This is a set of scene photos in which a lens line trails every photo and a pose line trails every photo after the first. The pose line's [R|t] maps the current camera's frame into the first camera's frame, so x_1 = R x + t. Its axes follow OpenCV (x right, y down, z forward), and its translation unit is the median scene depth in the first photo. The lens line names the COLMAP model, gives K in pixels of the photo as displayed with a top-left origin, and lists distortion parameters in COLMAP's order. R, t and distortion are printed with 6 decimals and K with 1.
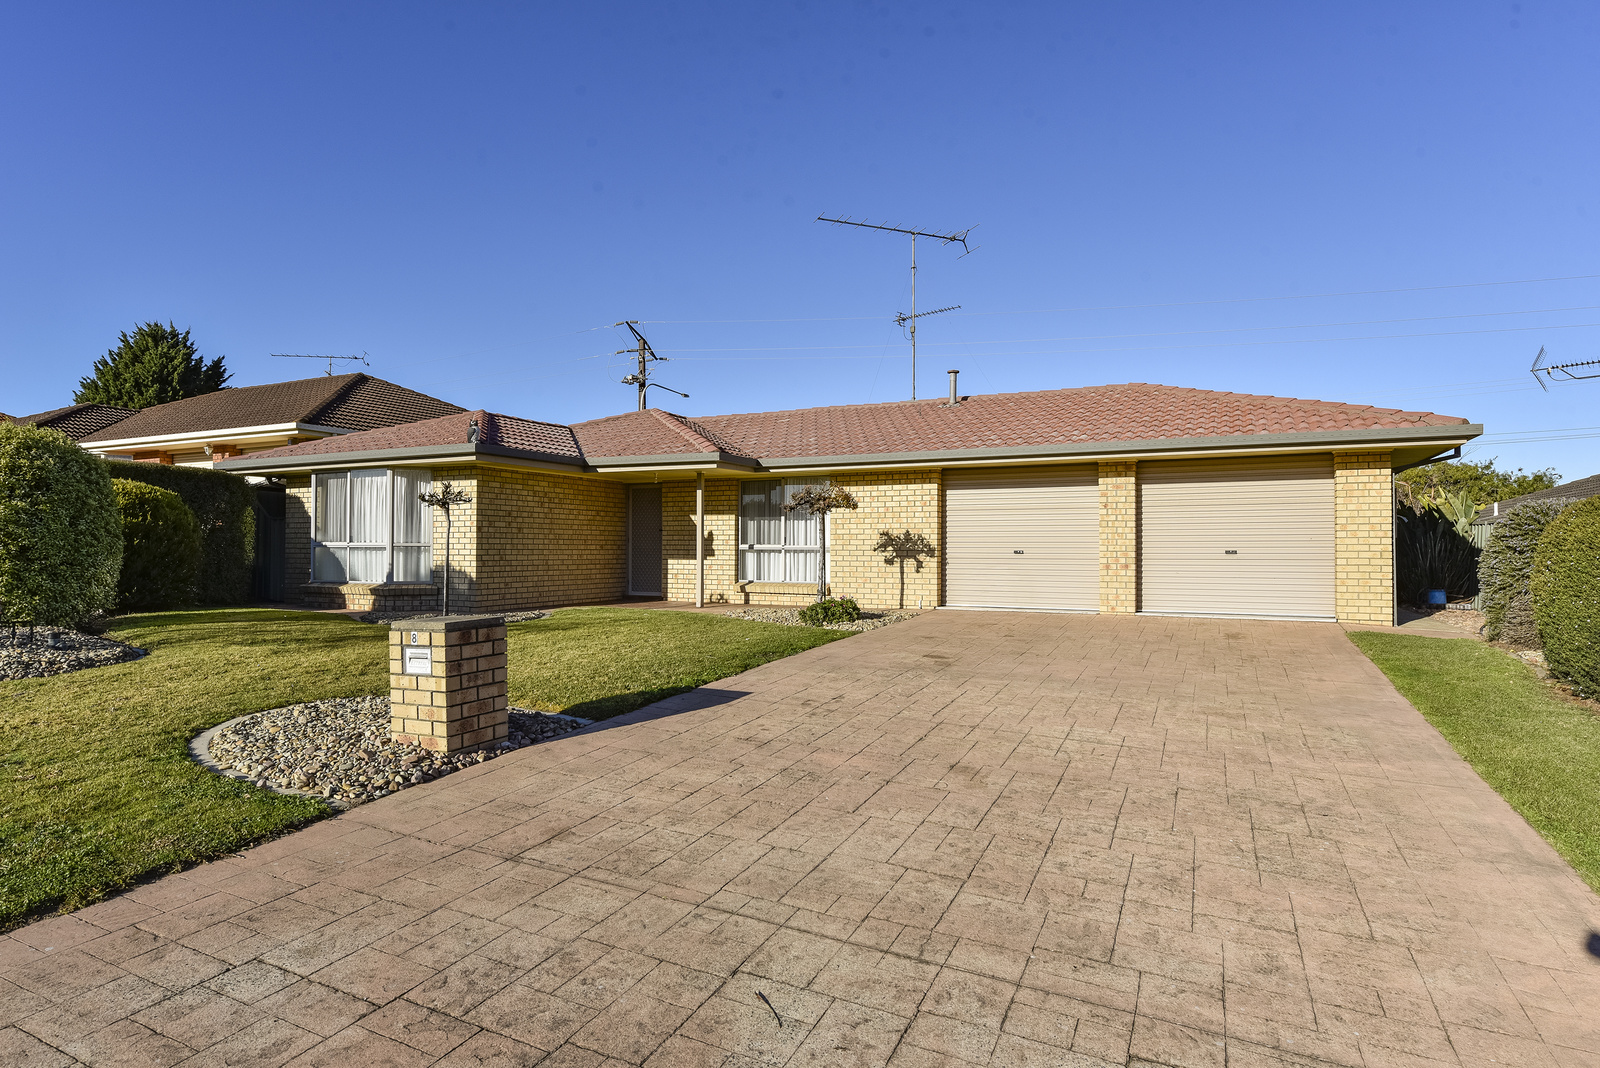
lens RADIAL K [[923.3, 0, 799.0], [0, 923.3, 533.2], [0, 0, 1]] dist [-0.002899, -0.000352]
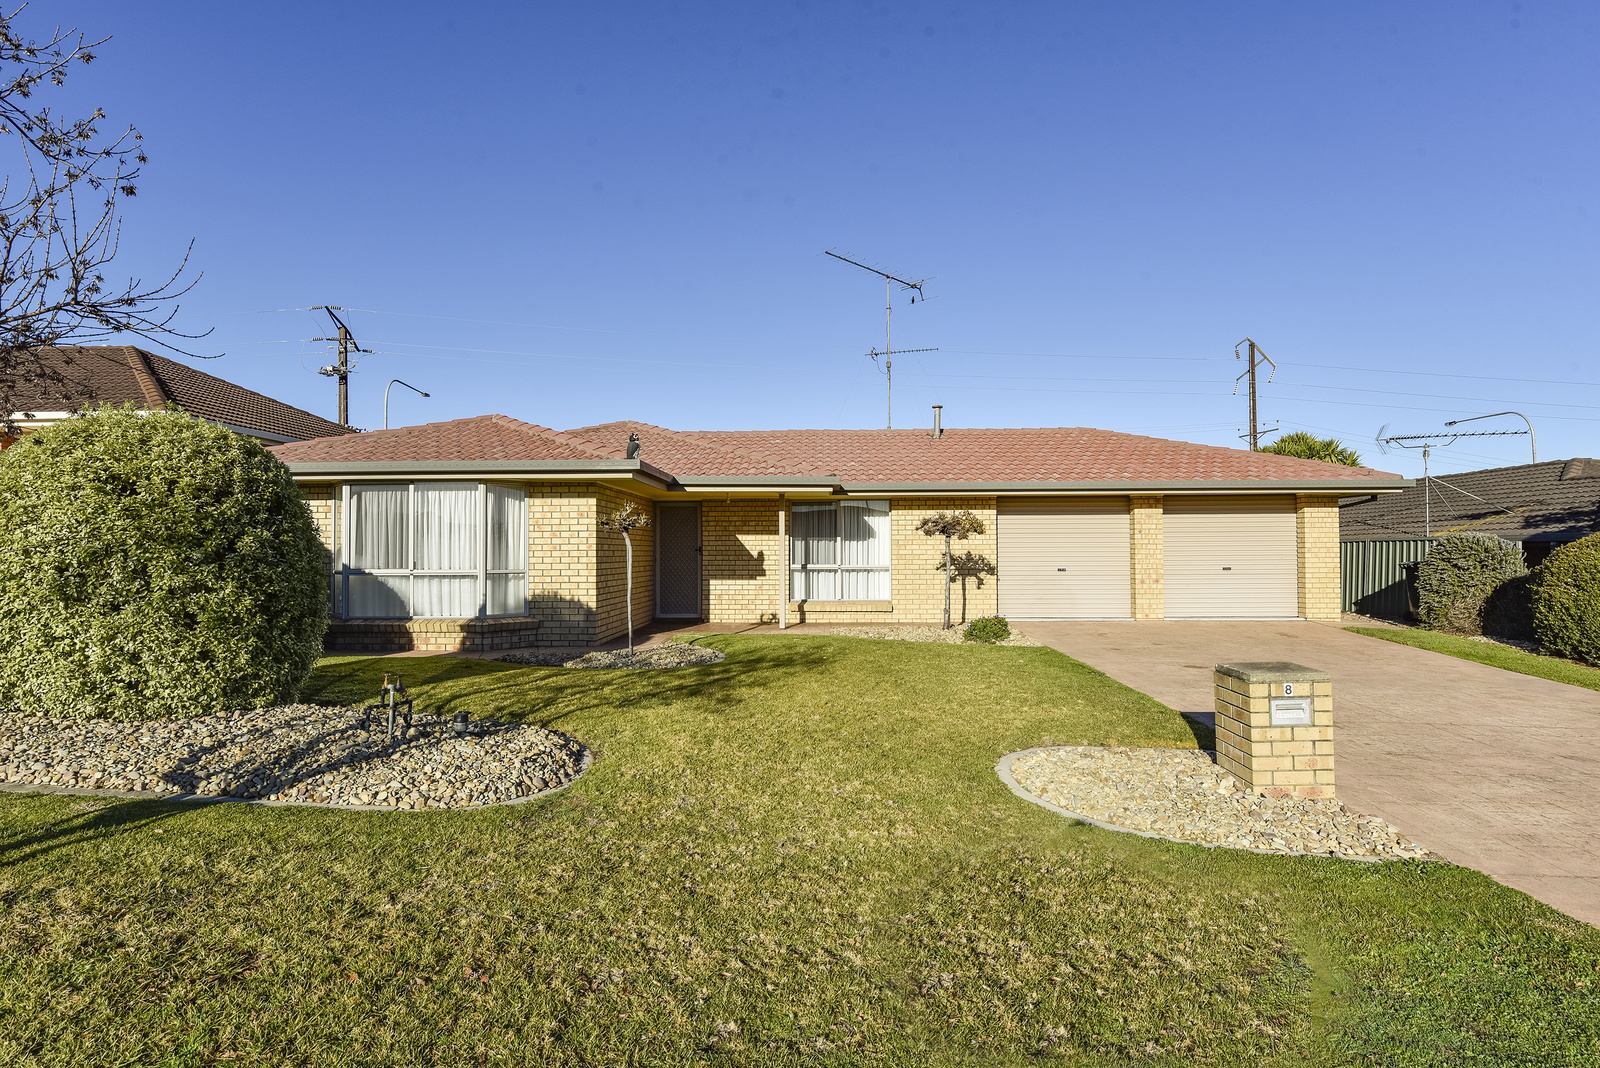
lens RADIAL K [[863.5, 0, 799.7], [0, 863.5, 533.7], [0, 0, 1]] dist [-0.006166, -0.001079]
pose [[0.898766, 0.002745, 0.438421, -0.513915], [-0.001619, 0.999994, -0.002942, -0.020409], [-0.438427, 0.001935, 0.898765, 0.154286]]
